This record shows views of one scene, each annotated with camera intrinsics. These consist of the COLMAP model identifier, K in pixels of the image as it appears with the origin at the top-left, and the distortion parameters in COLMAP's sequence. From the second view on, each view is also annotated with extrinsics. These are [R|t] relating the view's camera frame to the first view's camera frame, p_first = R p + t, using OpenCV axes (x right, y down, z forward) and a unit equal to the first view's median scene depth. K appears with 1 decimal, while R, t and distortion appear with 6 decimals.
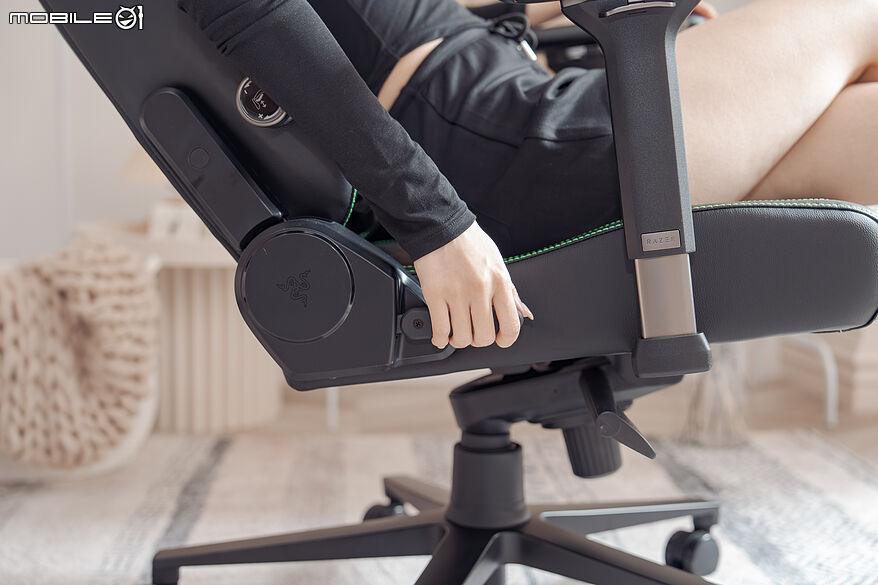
lens RADIAL K [[1200.6, 0, 440.5], [0, 1200.6, 291.6], [0, 0, 1]] dist [0.055375, 0.000000]
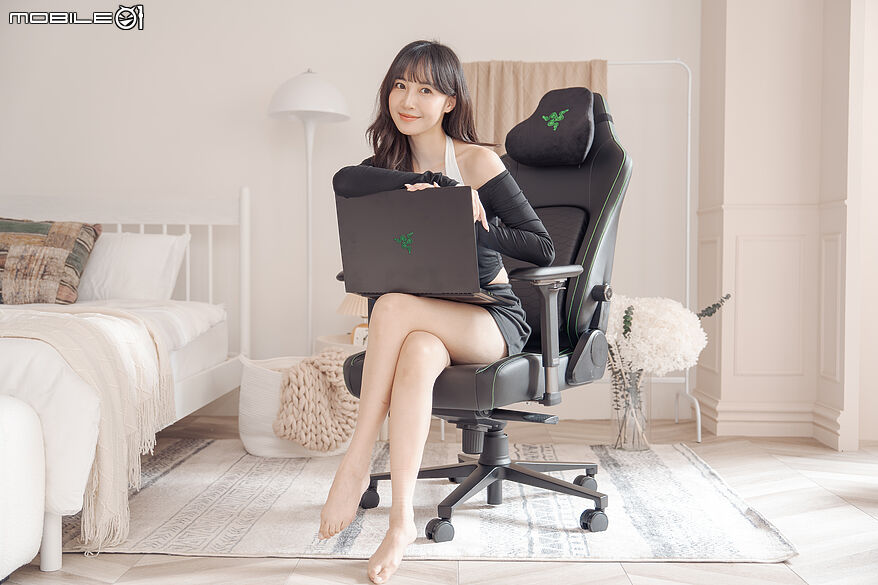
lens RADIAL K [[1012.3, 0, 438.0], [0, 1012.3, 291.0], [0, 0, 1]] dist [0.009978, 0.000000]
pose [[0.992216, -0.004892, -0.124429, 0.140566], [-0.003582, 0.997693, -0.067789, -0.024646], [0.124474, 0.067707, 0.989910, -0.880486]]
